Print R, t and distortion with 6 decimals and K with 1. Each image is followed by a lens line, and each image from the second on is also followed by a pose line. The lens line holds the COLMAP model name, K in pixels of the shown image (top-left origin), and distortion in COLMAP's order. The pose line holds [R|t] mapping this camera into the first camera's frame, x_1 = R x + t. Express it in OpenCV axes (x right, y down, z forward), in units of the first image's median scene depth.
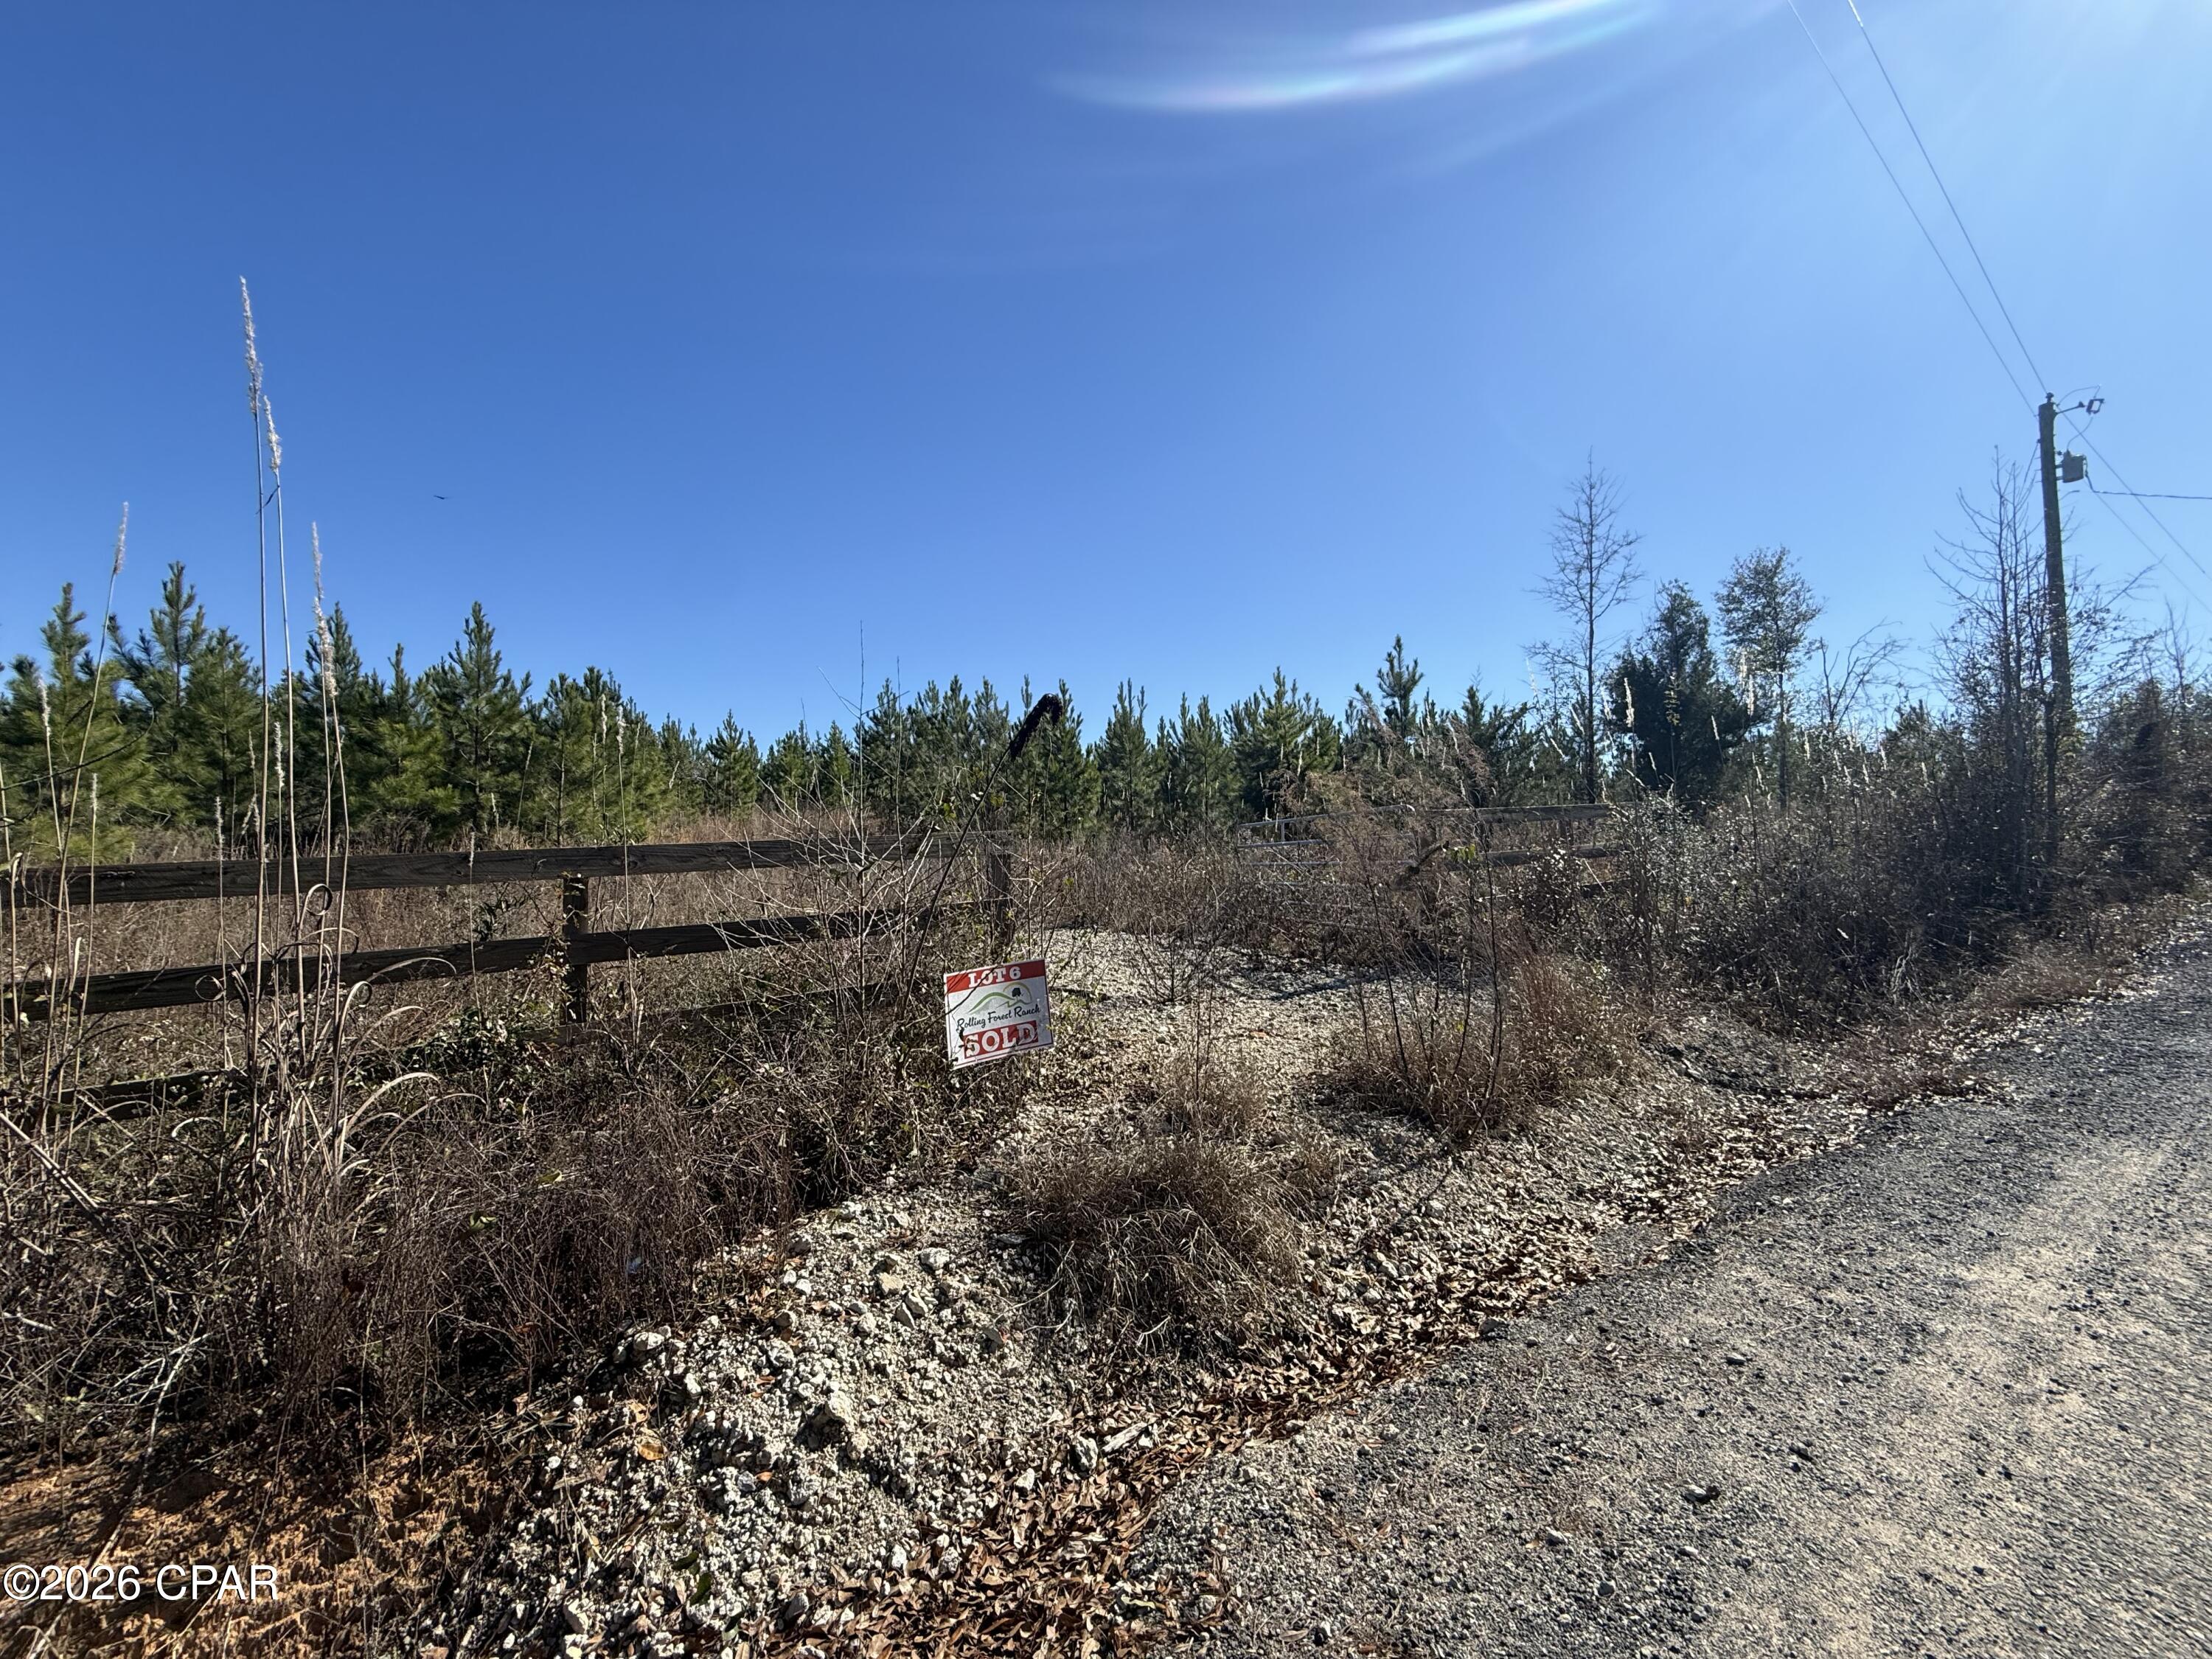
lens RADIAL K [[873.1, 0, 1106.1], [0, 873.1, 837.0], [0, 0, 1]] dist [0.003146, 0.000515]
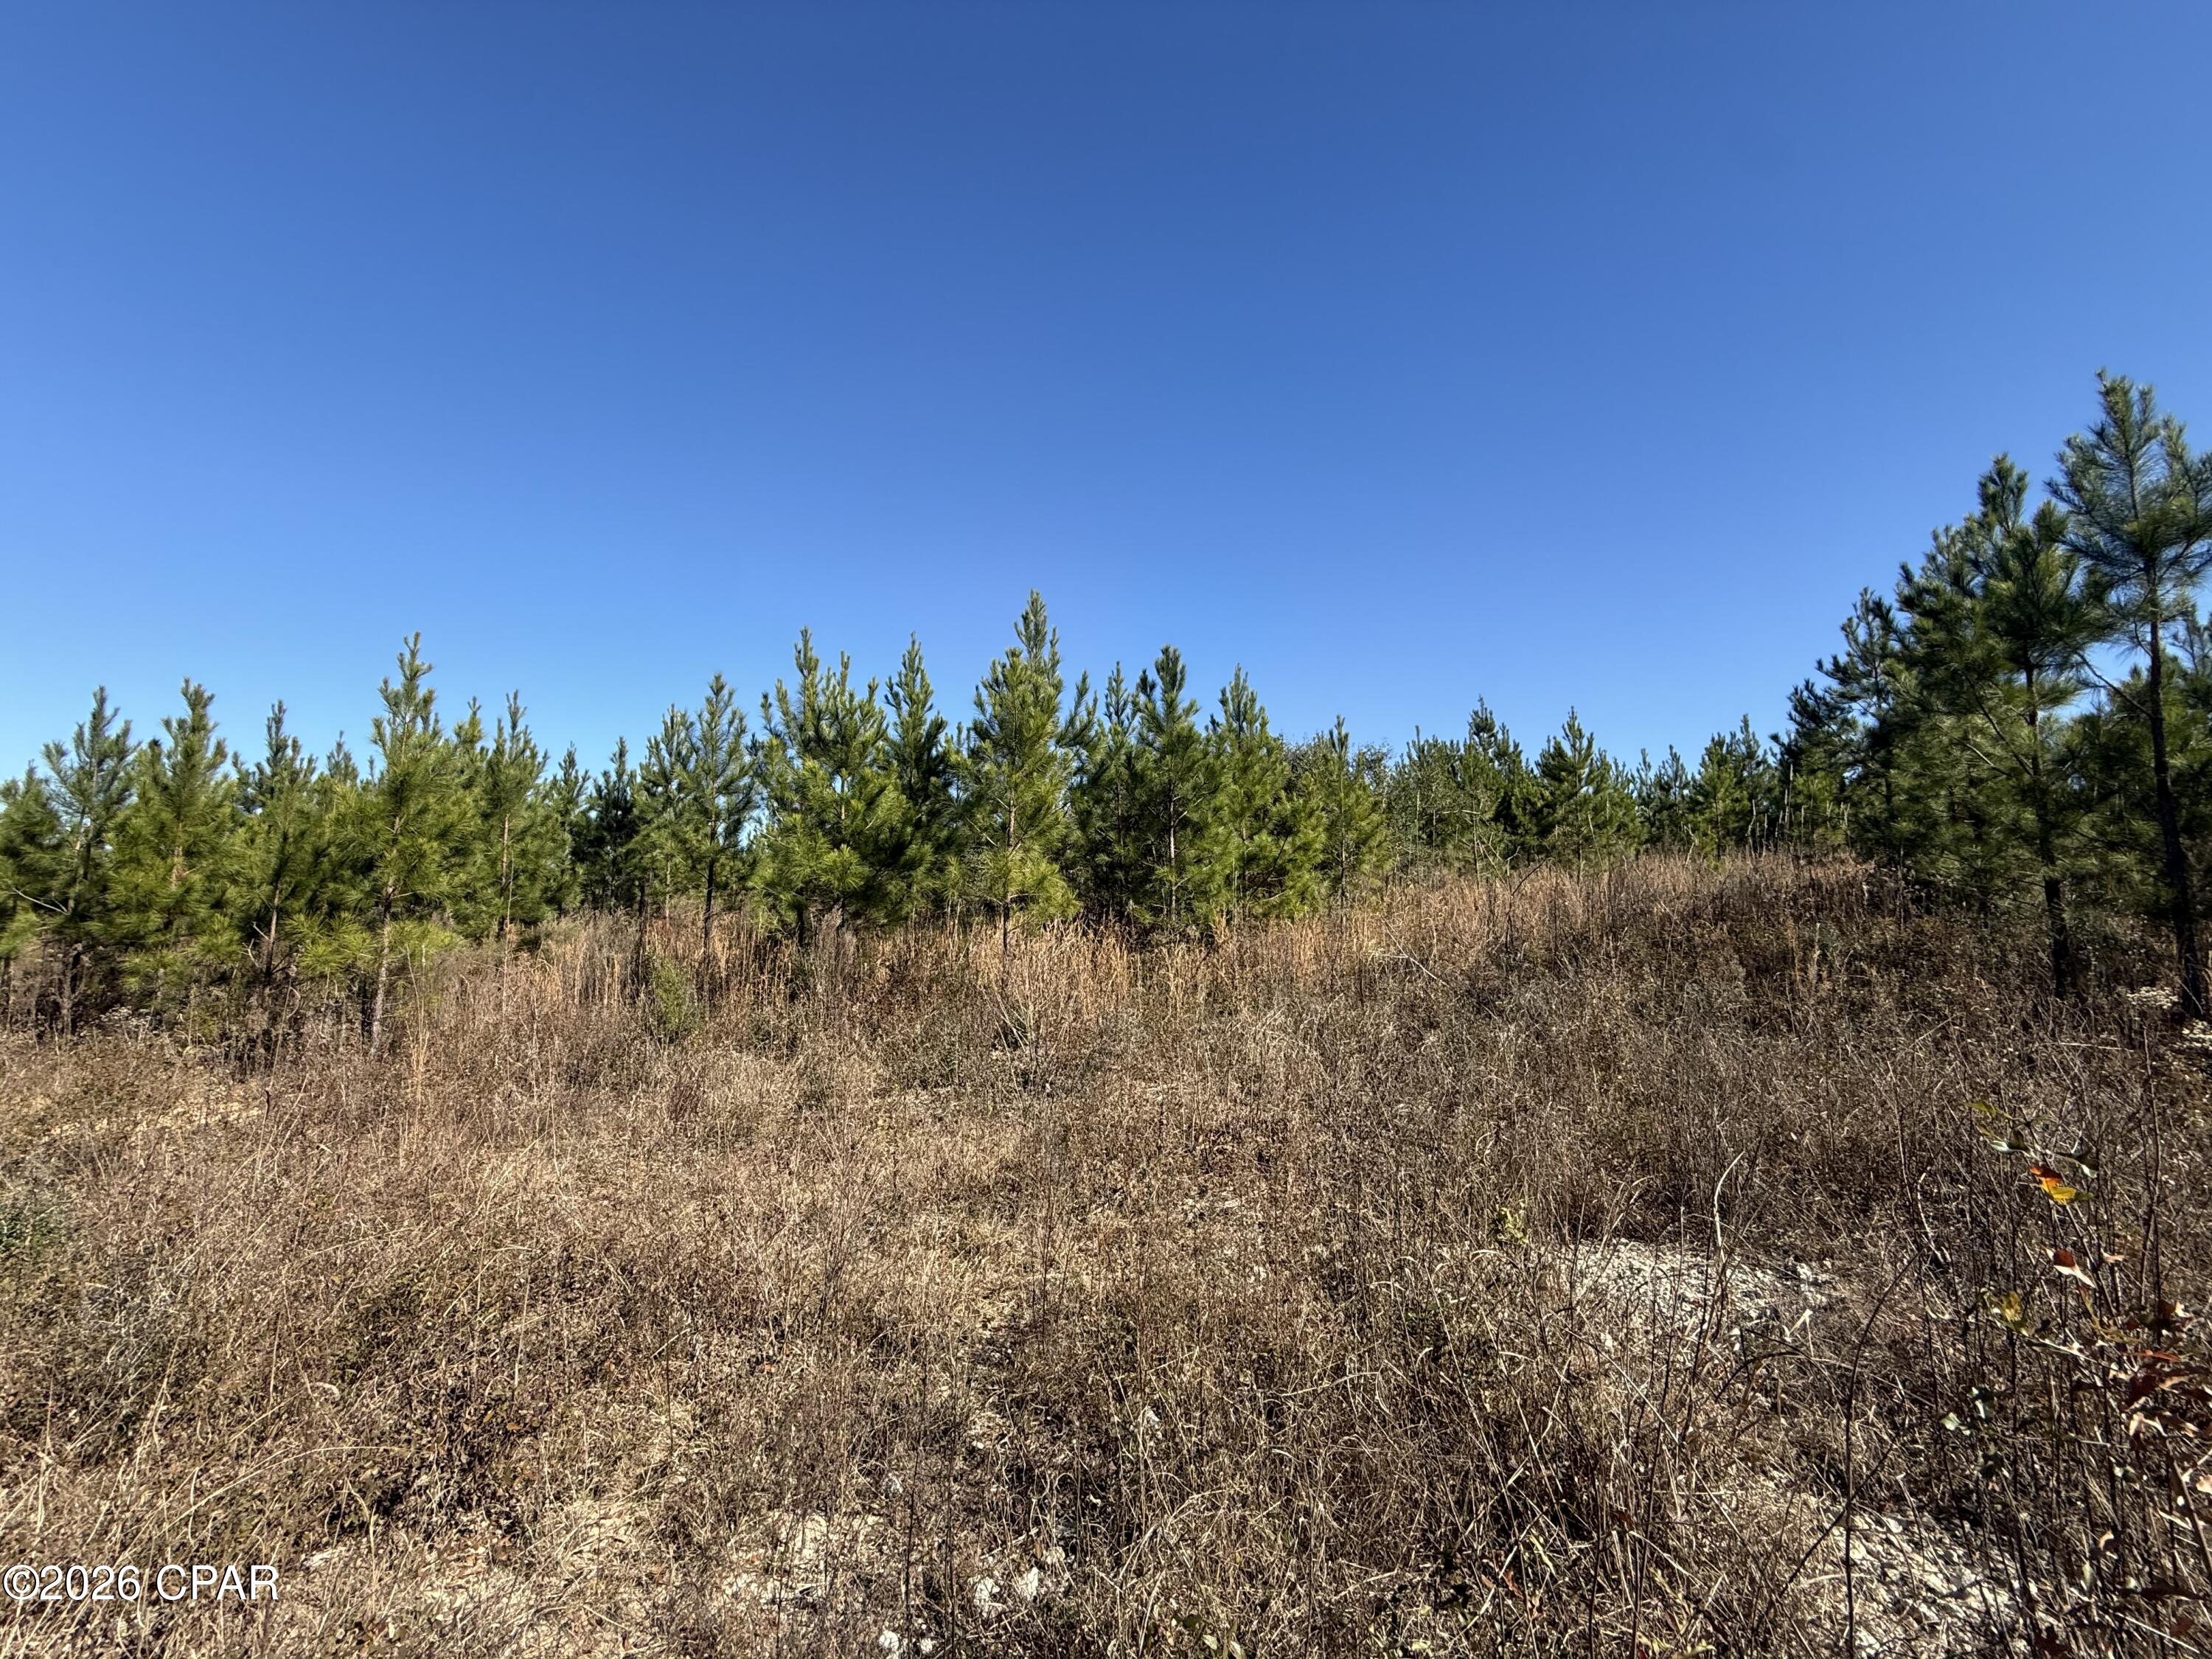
lens RADIAL K [[873.1, 0, 1090.5], [0, 873.1, 833.3], [0, 0, 1]] dist [0.003146, 0.000515]
pose [[0.499707, -0.064029, -0.863825, -0.067676], [0.012681, 0.997698, -0.066616, -0.015555], [0.866102, 0.022334, 0.499368, 0.558211]]
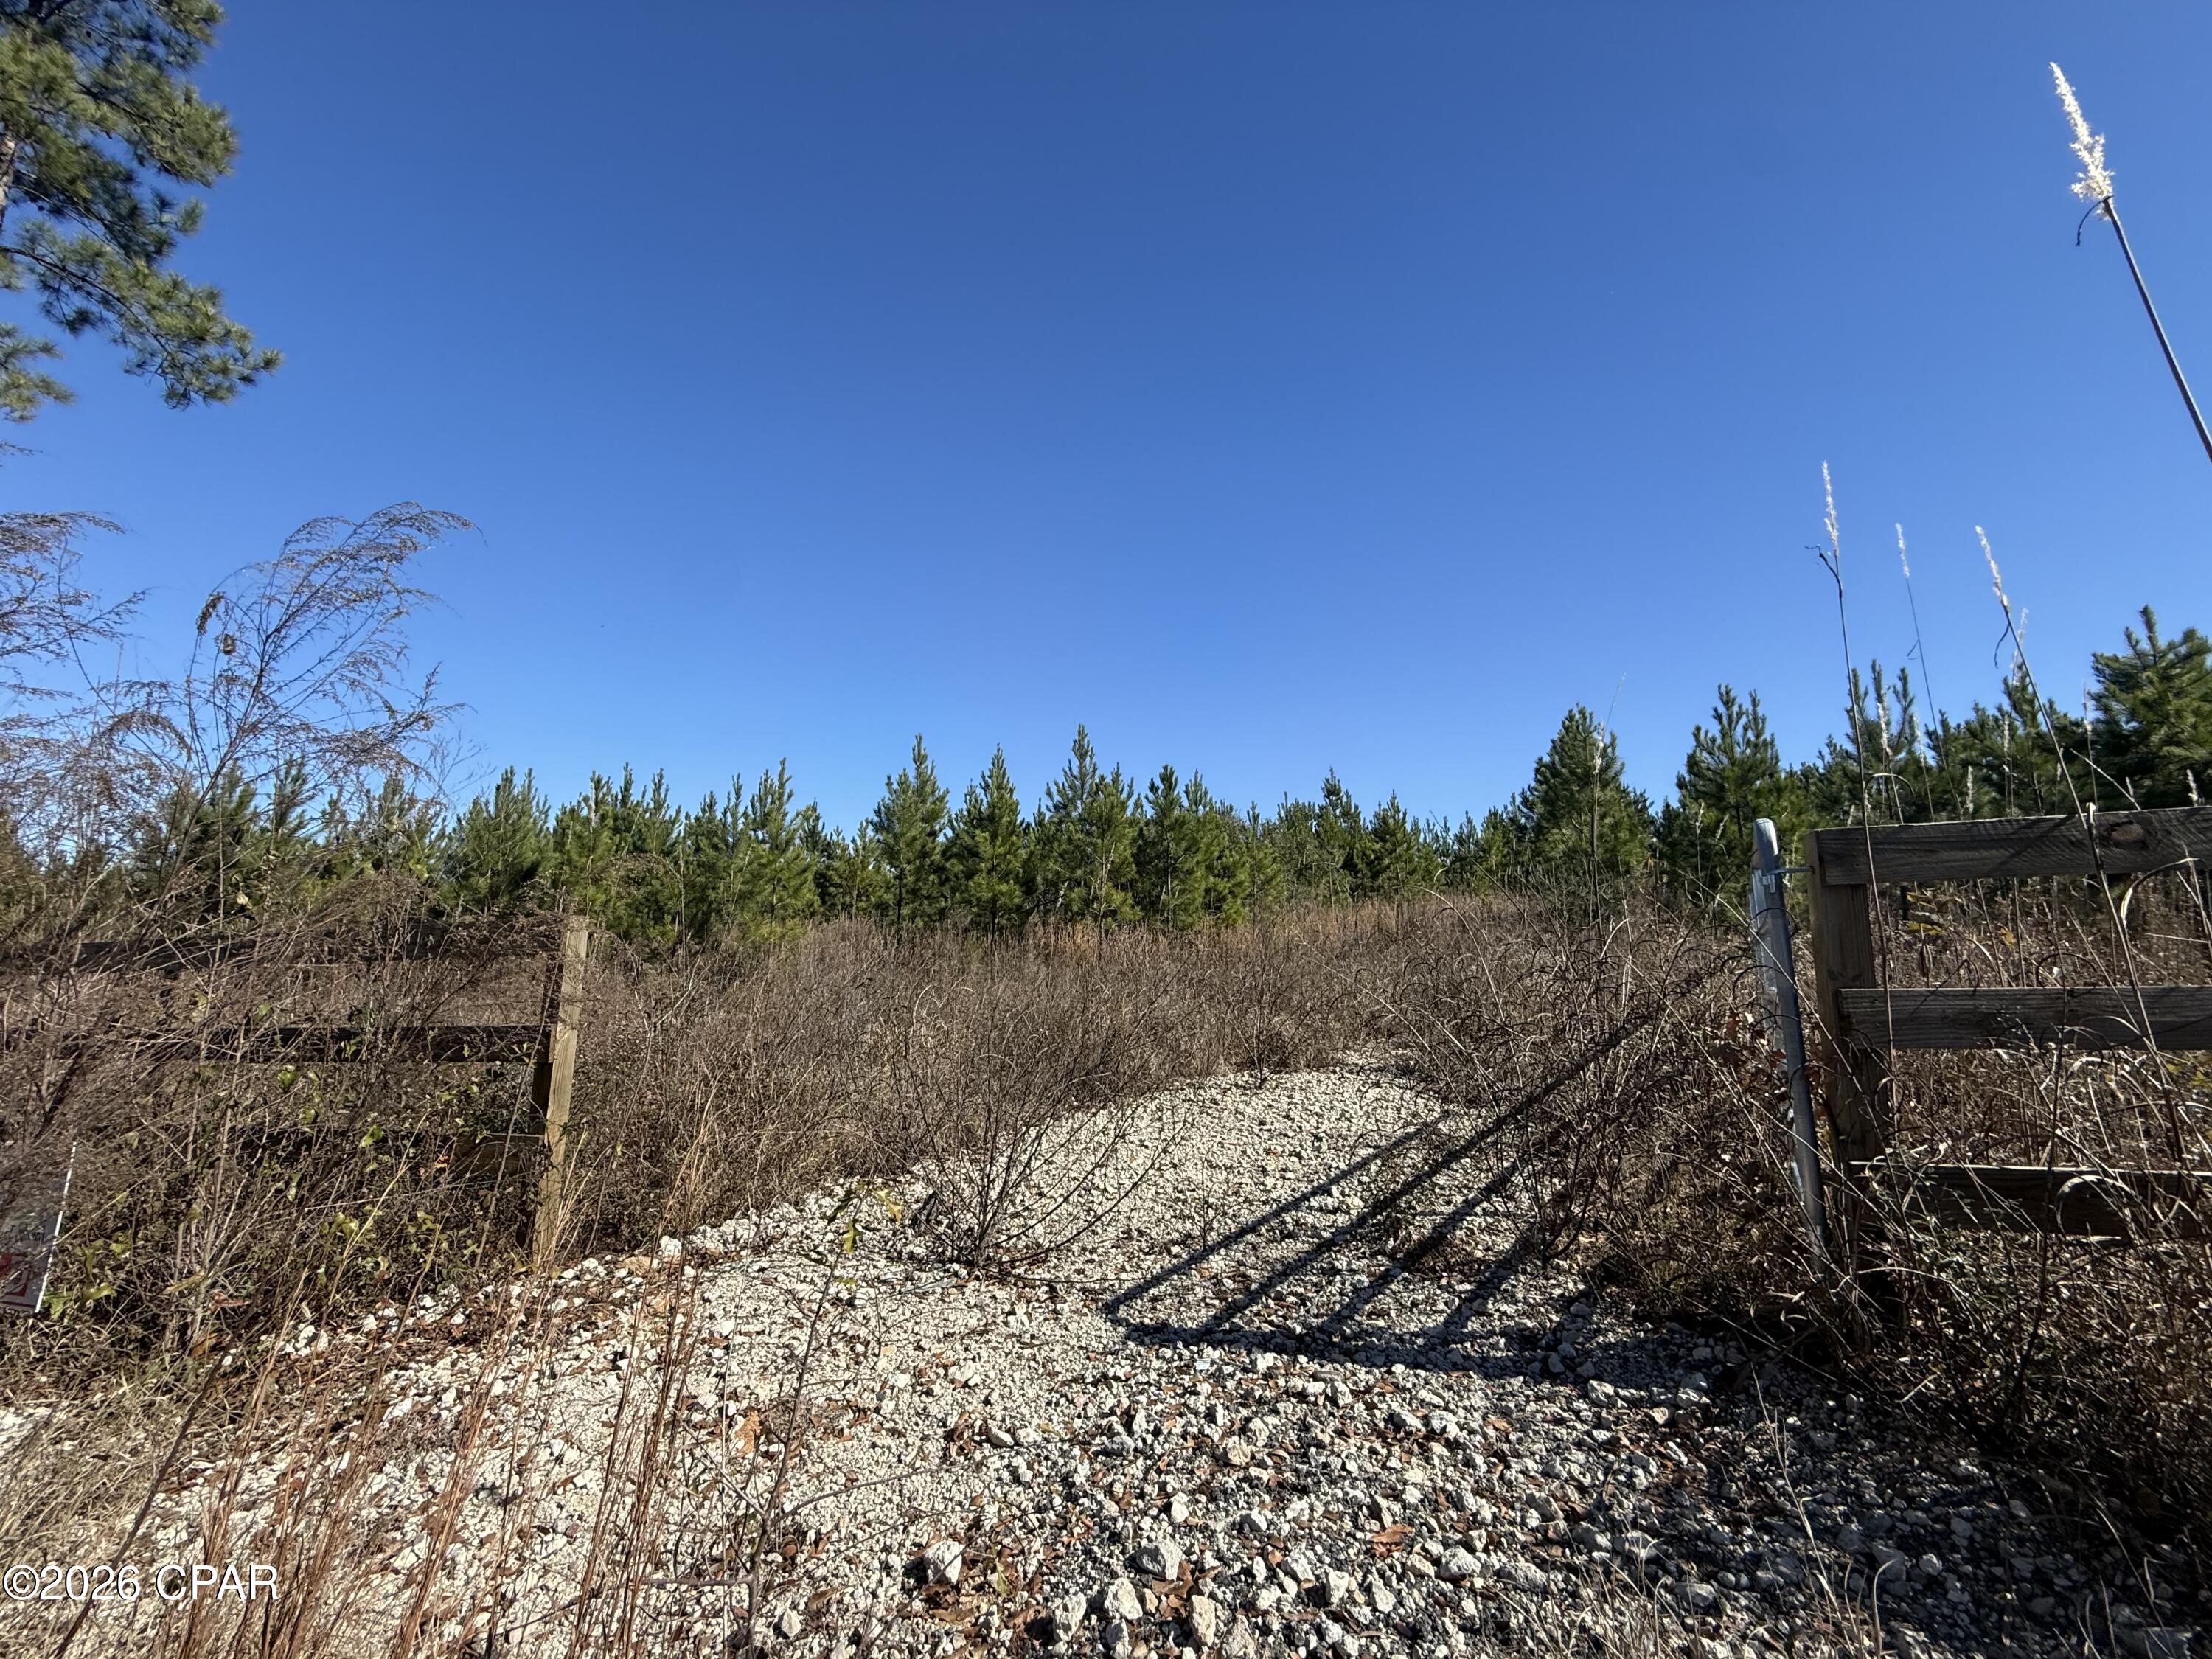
lens RADIAL K [[873.1, 0, 1098.3], [0, 873.1, 811.3], [0, 0, 1]] dist [0.003146, 0.000515]
pose [[0.637944, -0.102341, -0.763252, 0.154999], [0.004489, 0.991607, -0.129209, 0.000874], [0.770070, 0.079002, 0.633049, 0.223028]]
